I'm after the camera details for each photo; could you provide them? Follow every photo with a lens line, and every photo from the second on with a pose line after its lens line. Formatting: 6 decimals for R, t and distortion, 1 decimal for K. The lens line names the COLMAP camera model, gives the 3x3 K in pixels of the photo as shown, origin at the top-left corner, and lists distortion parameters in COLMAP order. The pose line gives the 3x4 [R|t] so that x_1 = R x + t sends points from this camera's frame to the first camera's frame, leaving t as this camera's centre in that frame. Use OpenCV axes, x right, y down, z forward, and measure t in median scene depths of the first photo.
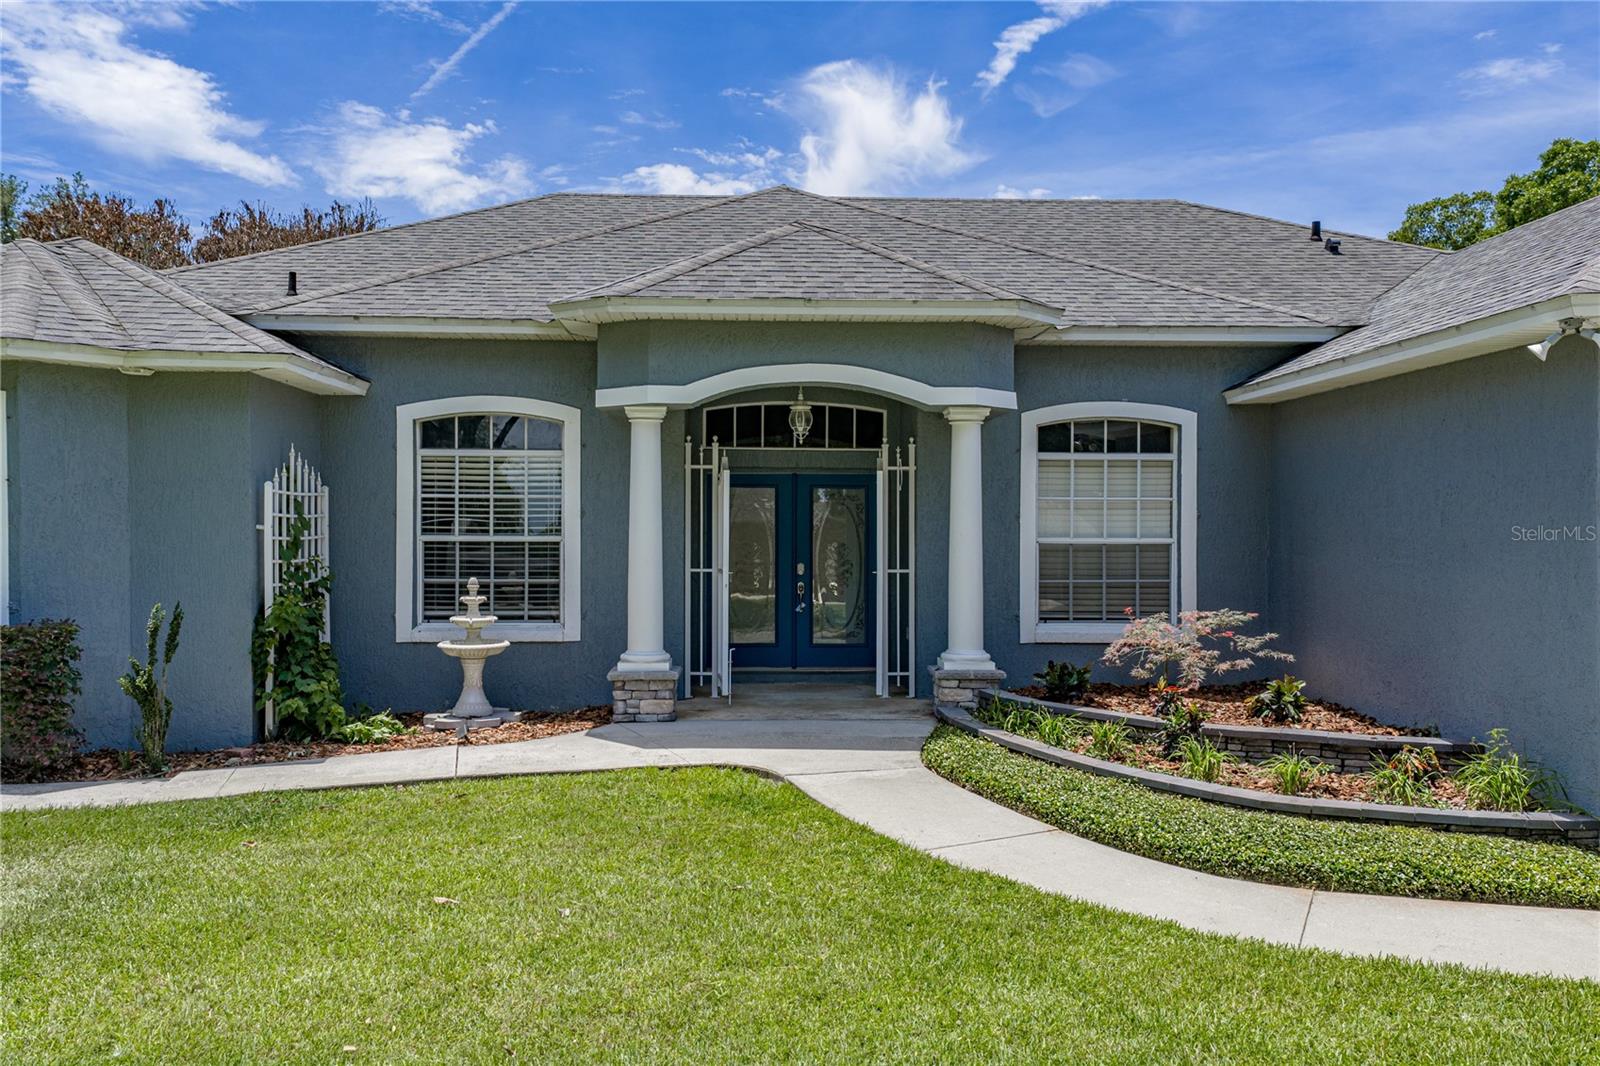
lens RADIAL K [[1313.7, 0, 800.0], [0, 1313.7, 533.0], [0, 0, 1]] dist [0.063108, -0.004656]
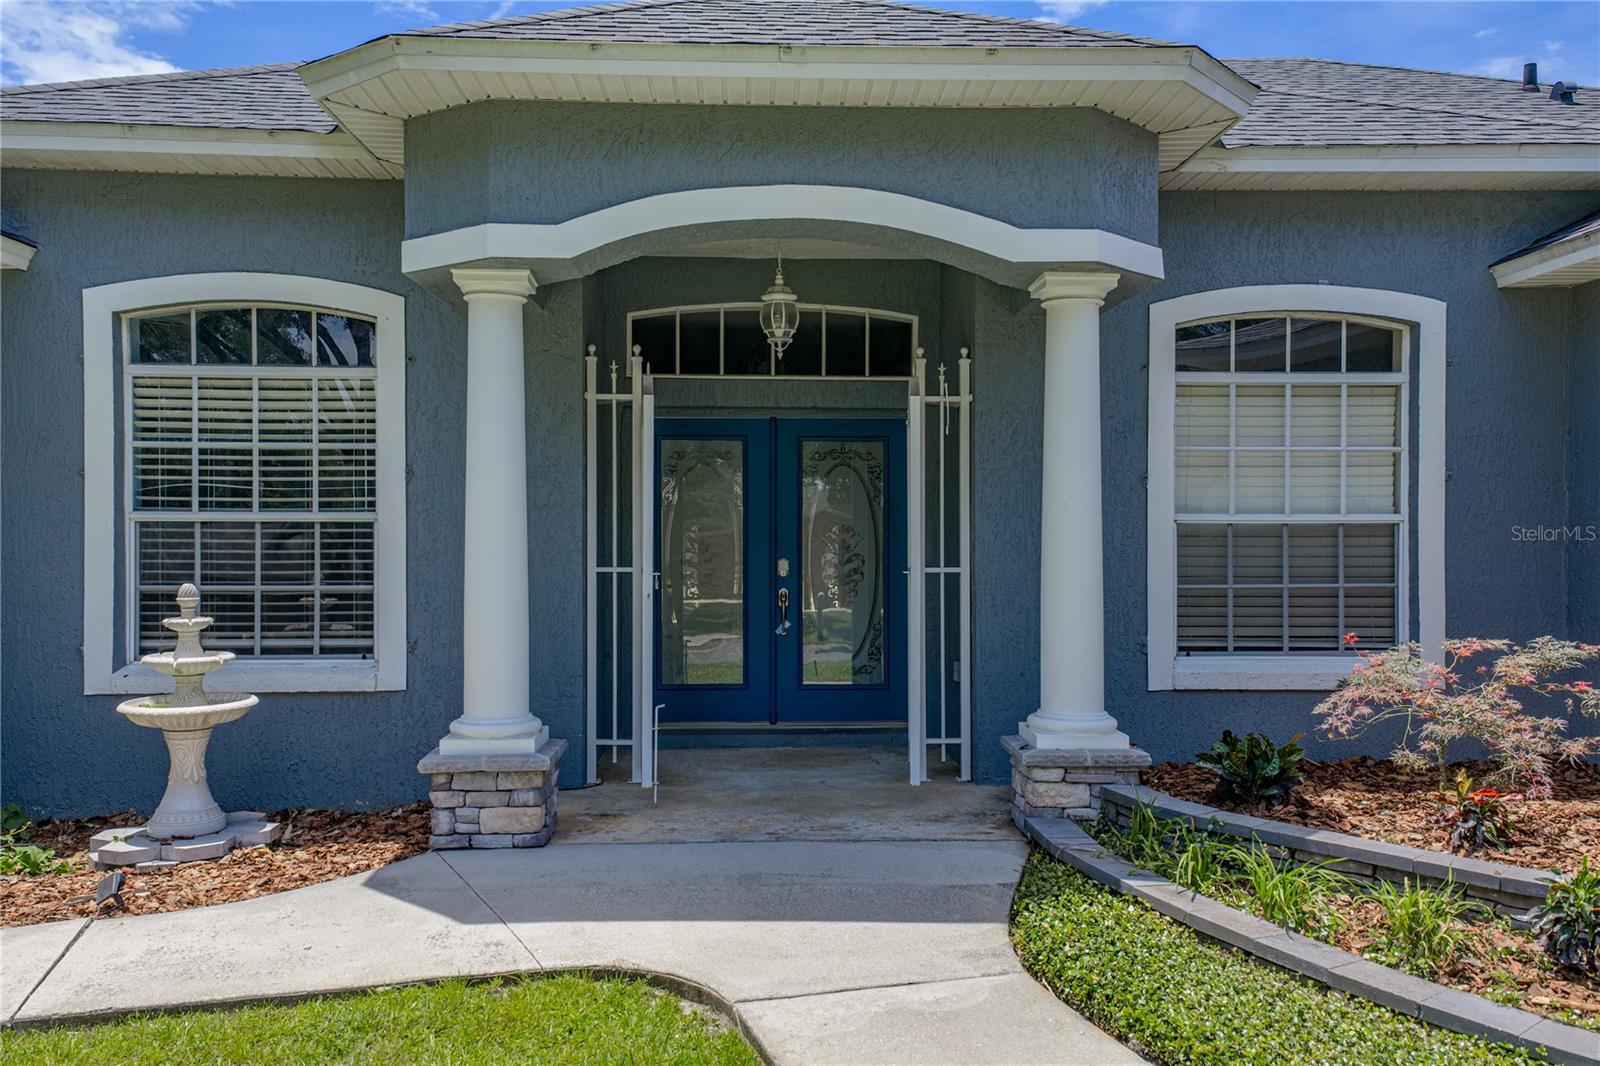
lens RADIAL K [[1313.7, 0, 800.0], [0, 1313.7, 533.0], [0, 0, 1]] dist [0.063108, -0.004656]
pose [[0.999996, -0.002777, 0.000051, 0.009688], [0.002777, 0.999995, -0.001288, 0.012813], [-0.000048, 0.001288, 0.999999, 0.405993]]
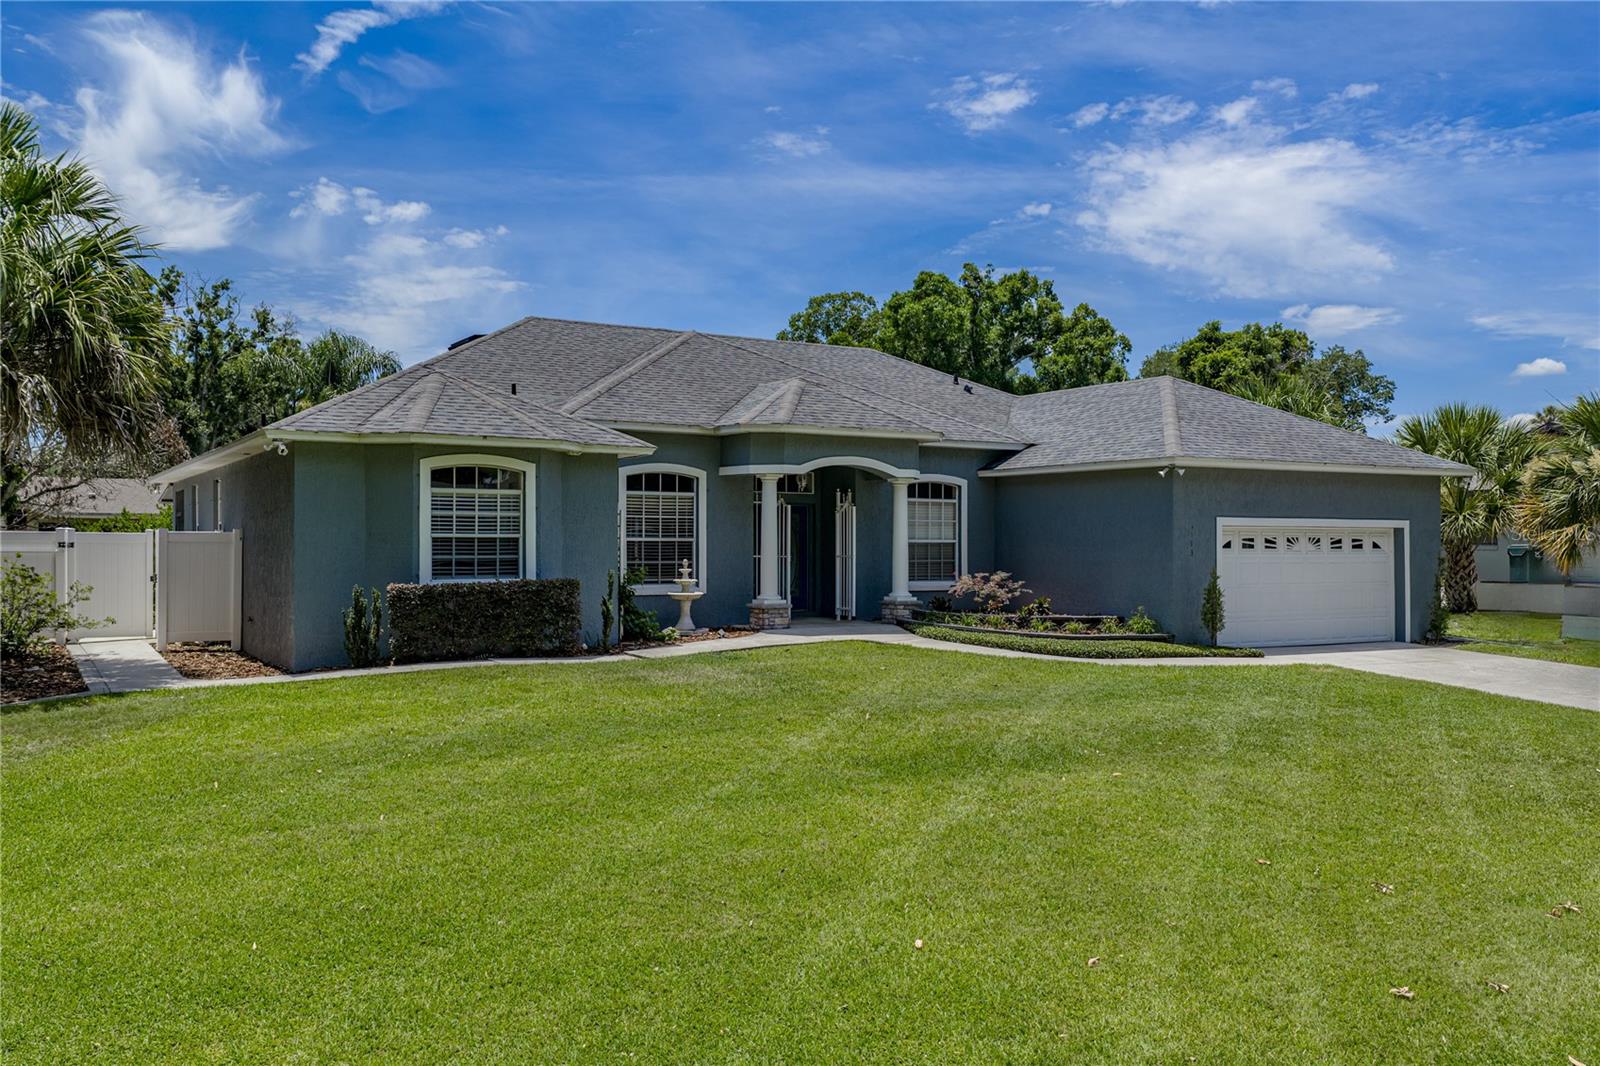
lens RADIAL K [[1327.5, 0, 800.0], [0, 1327.5, 533.0], [0, 0, 1]] dist [0.091582, -0.044988]
pose [[0.880249, 0.003720, 0.474498, -0.953414], [0.001252, 0.999948, -0.010161, 0.014273], [-0.474511, 0.009538, 0.880198, -0.745884]]
